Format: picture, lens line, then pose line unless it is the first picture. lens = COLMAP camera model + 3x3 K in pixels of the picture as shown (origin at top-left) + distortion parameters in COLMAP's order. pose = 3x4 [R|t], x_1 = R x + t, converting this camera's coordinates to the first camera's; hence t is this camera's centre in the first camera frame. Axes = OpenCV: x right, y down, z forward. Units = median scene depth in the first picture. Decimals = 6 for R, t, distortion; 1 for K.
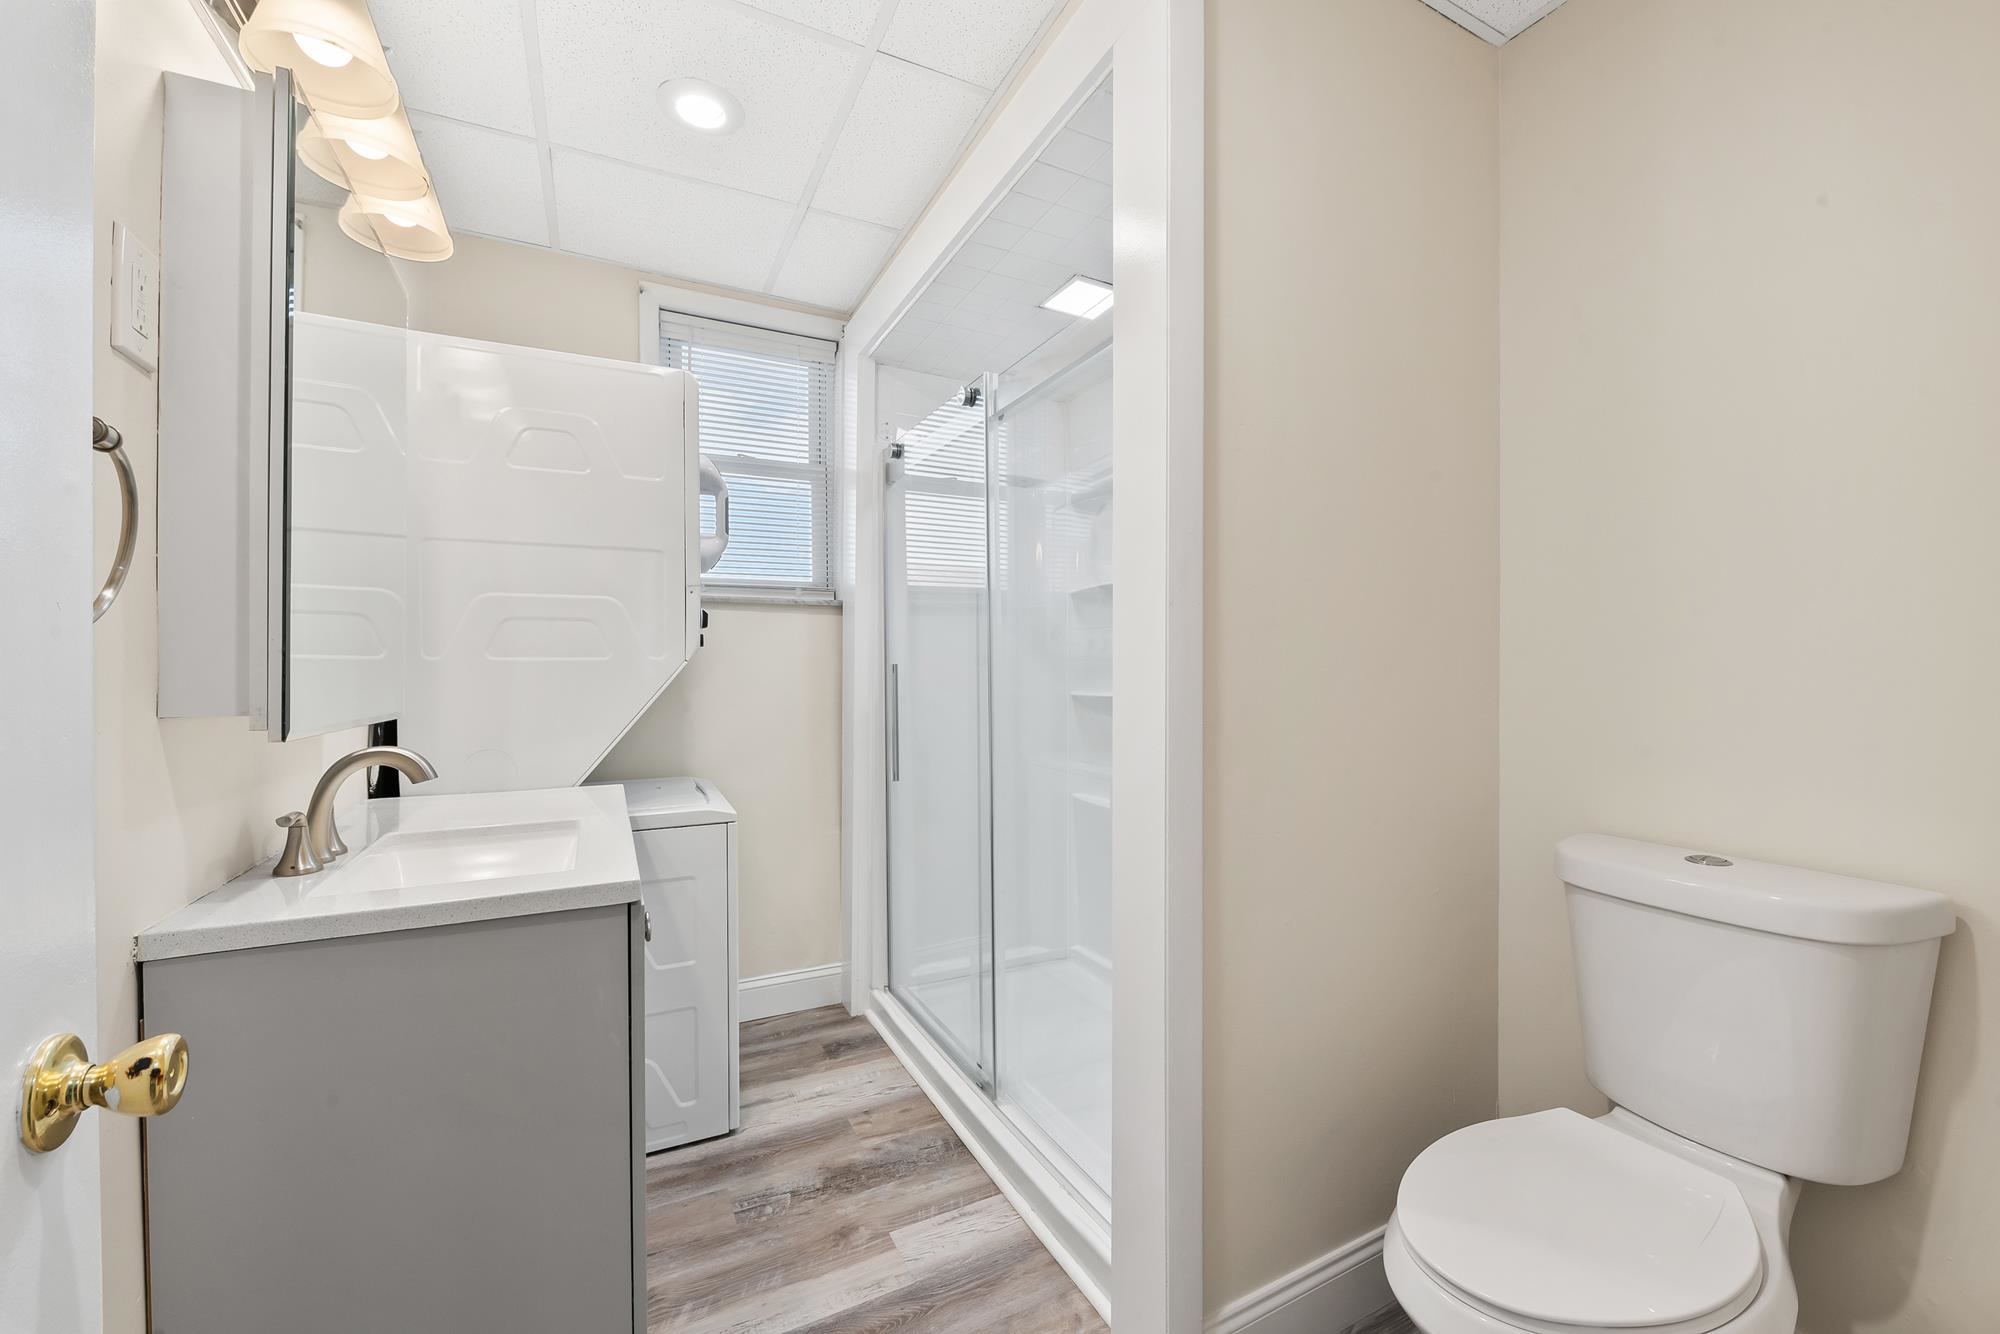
lens RADIAL K [[805.5, 0, 1006.8], [0, 805.5, 665.6], [0, 0, 1]] dist [-0.009429, -0.000253]
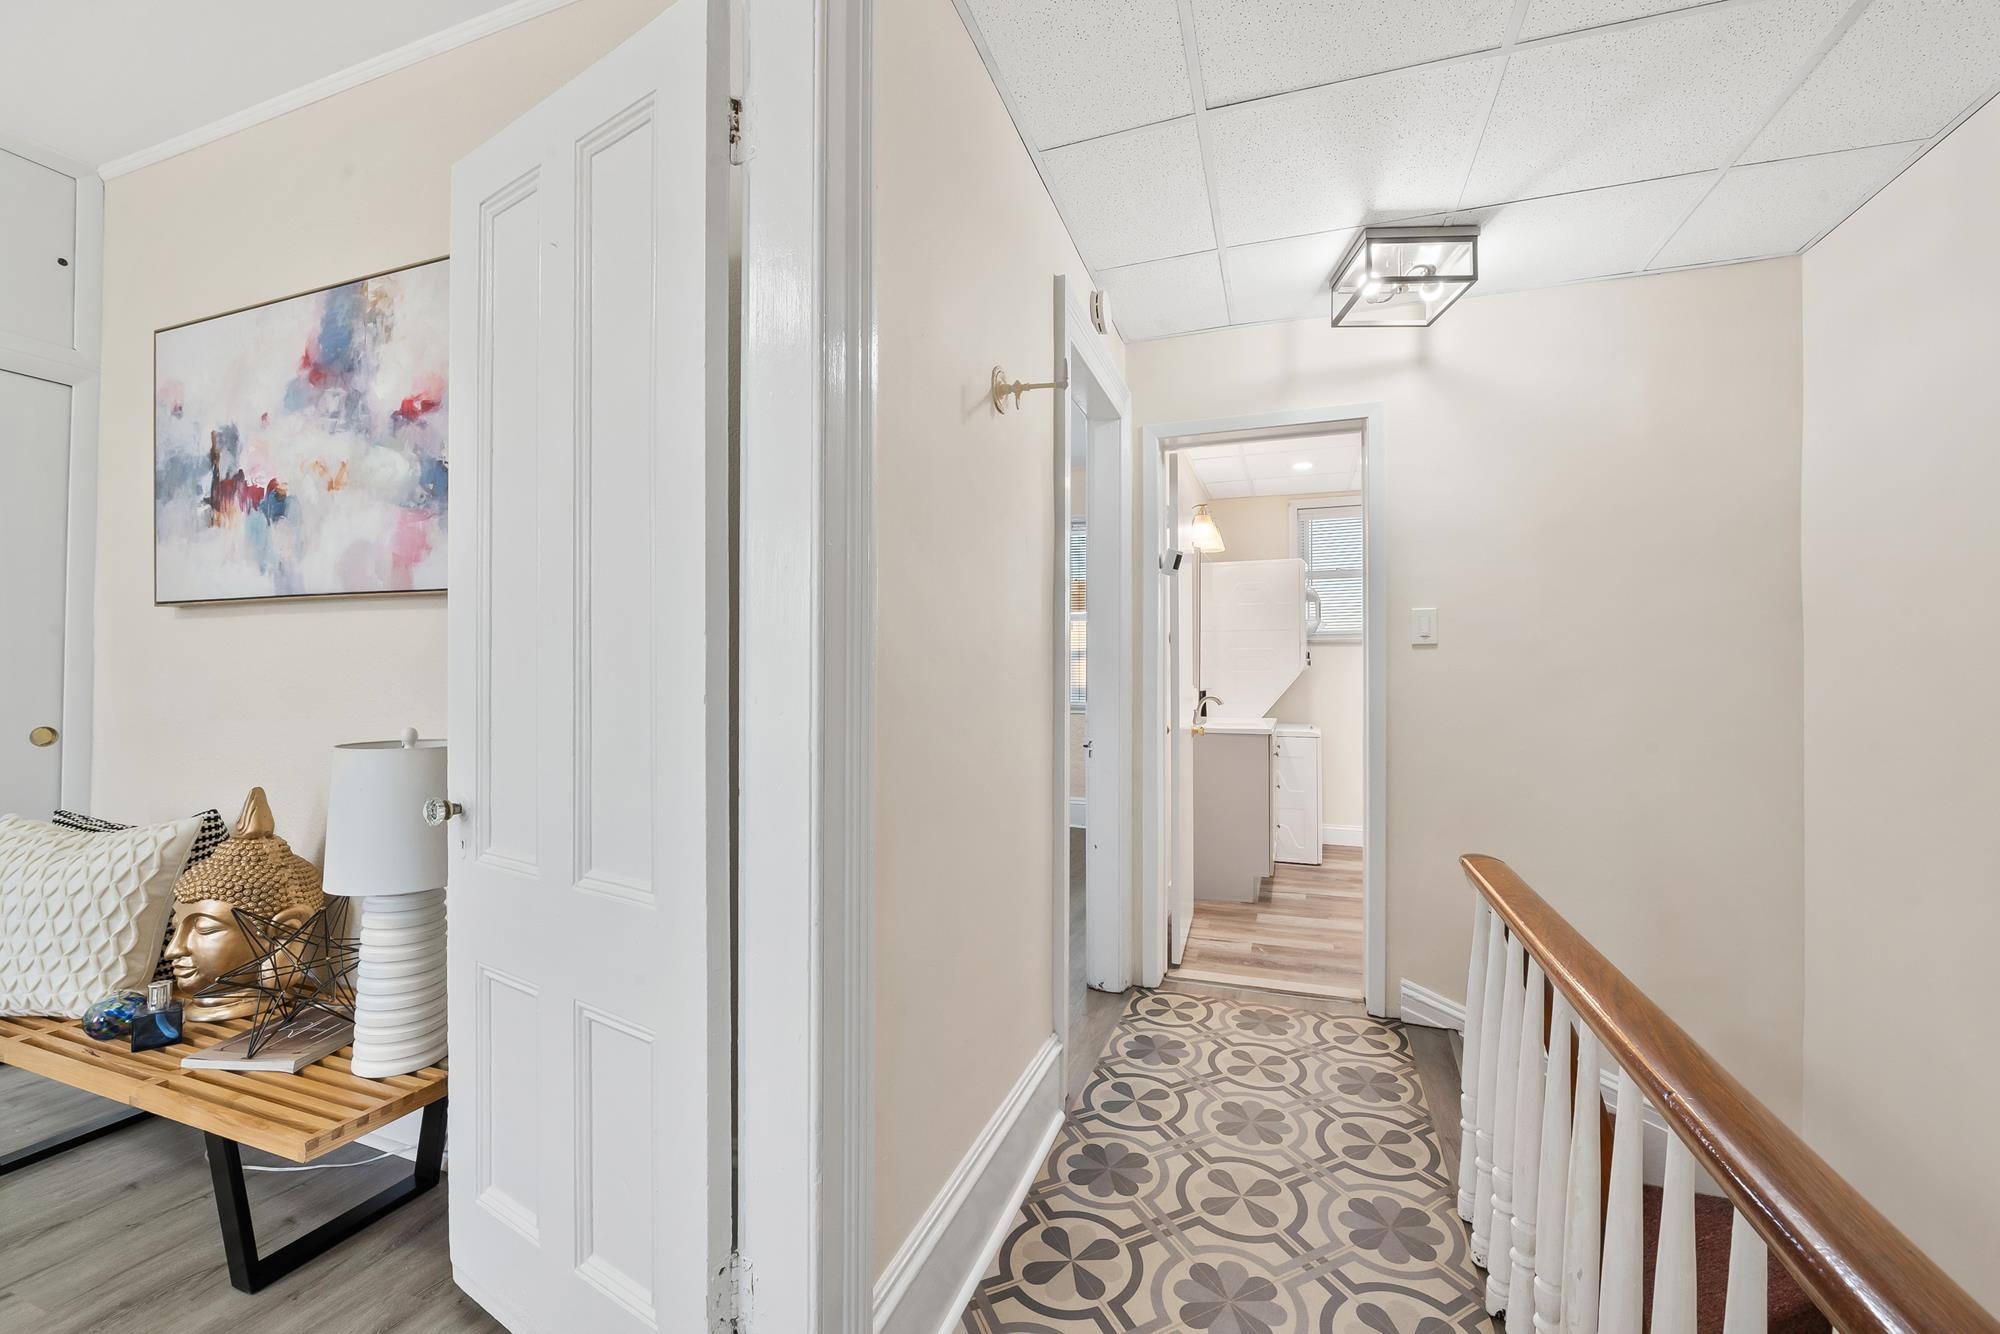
lens RADIAL K [[805.5, 0, 1006.8], [0, 805.5, 665.6], [0, 0, 1]] dist [-0.009429, -0.000253]
pose [[0.684523, -0.003037, -0.728985, 0.773509], [0.000737, 0.999994, -0.003475, -0.013843], [0.728991, 0.001841, 0.684521, -1.338462]]
